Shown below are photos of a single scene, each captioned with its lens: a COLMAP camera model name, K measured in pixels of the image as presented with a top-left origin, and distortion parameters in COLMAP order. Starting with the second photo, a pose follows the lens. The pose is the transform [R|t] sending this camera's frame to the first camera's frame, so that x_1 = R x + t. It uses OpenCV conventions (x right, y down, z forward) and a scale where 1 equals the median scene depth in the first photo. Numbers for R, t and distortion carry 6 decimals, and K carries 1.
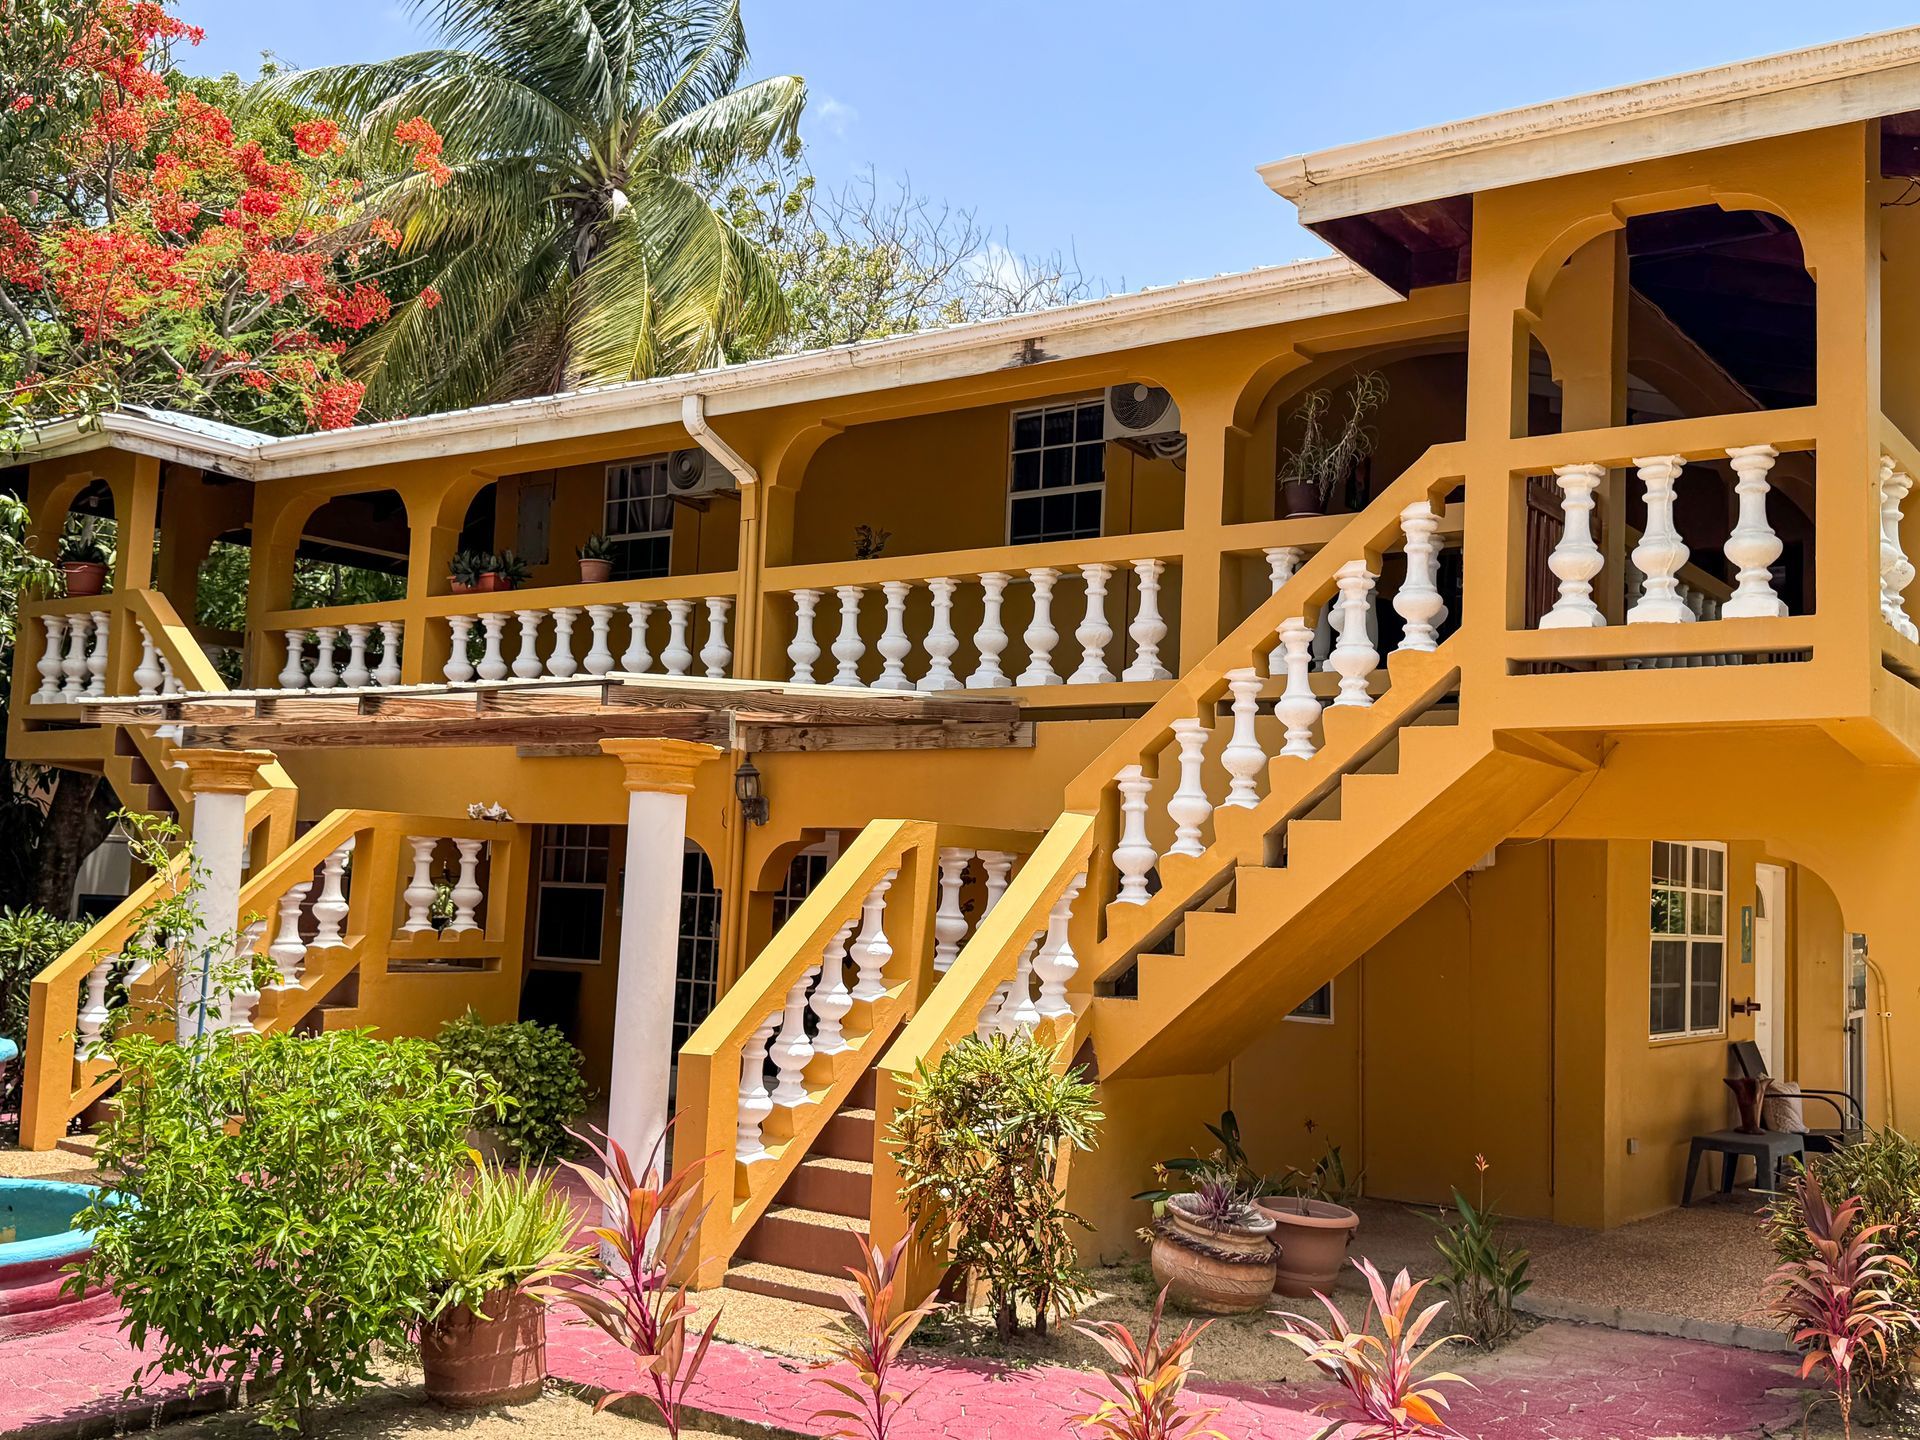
lens RADIAL K [[1832.0, 0, 960.0], [0, 1832.0, 720.0], [0, 0, 1]] dist [0.172444, -0.385592]
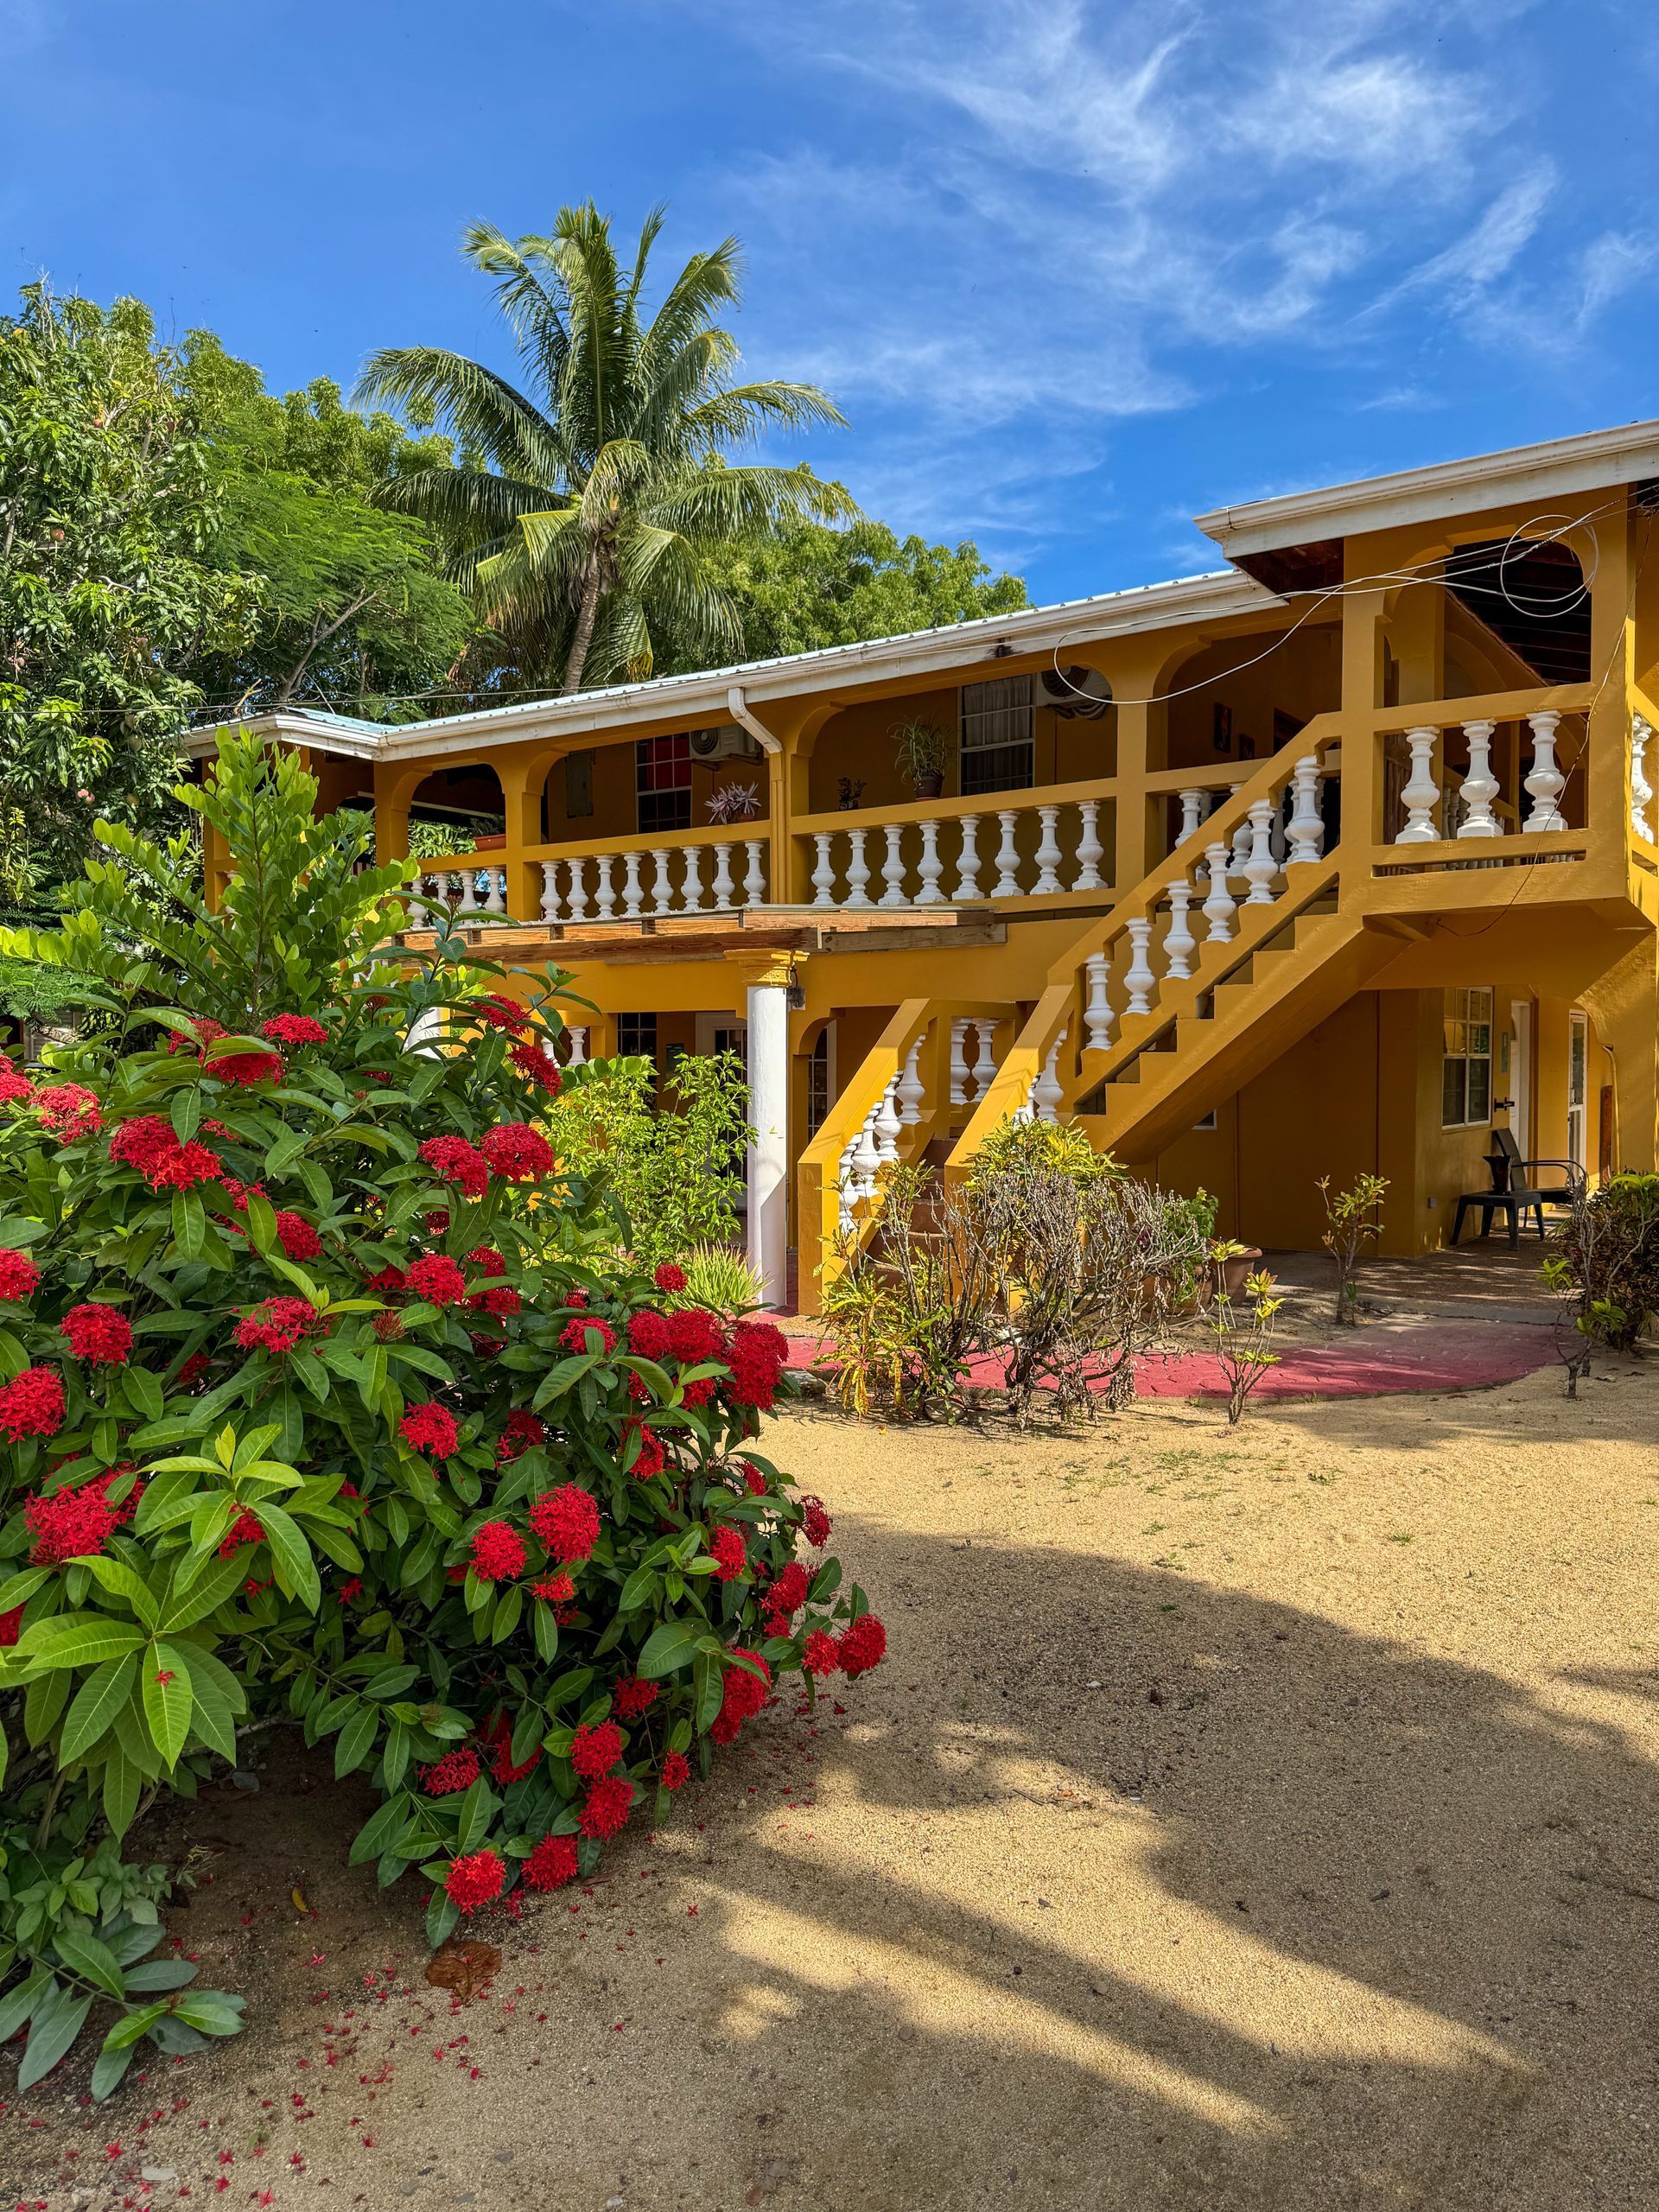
lens RADIAL K [[1494.0, 0, 829.5], [0, 1494.0, 1106.0], [0, 0, 1]] dist [0.137892, -0.274517]
pose [[0.999016, -0.043854, 0.006603, -0.119700], [0.042674, 0.991108, 0.126028, -0.011924], [-0.012071, -0.125622, 0.992005, -0.158755]]
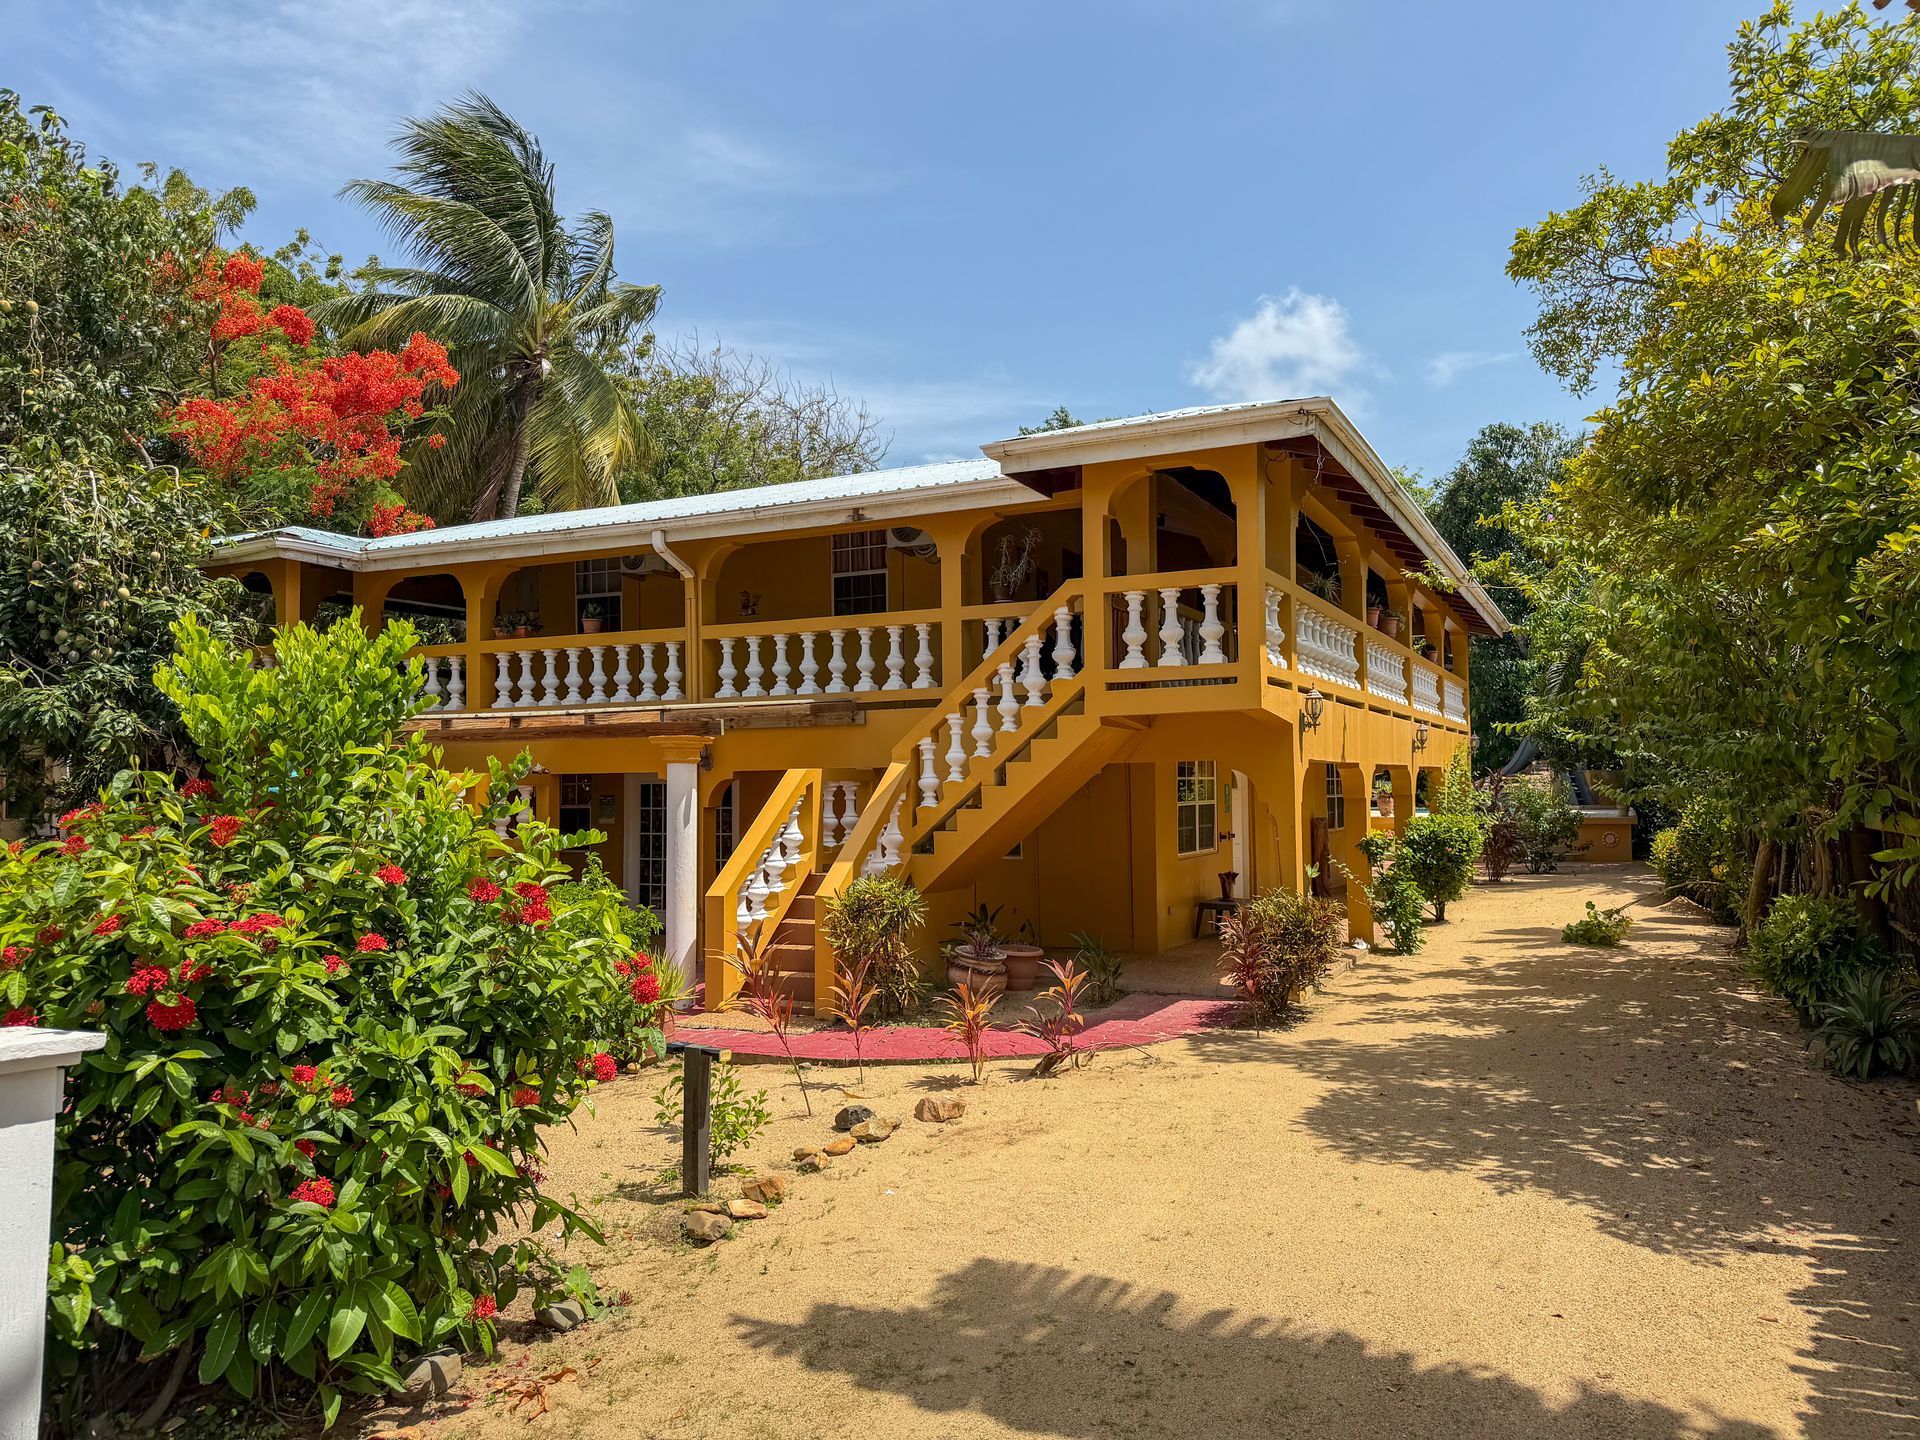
lens RADIAL K [[1296.8, 0, 960.0], [0, 1296.8, 720.0], [0, 0, 1]] dist [0.137892, -0.274517]
pose [[0.983514, -0.044511, 0.175271, -0.108775], [0.035840, 0.997987, 0.052328, -0.061905], [-0.177247, -0.045184, 0.983129, -0.360684]]
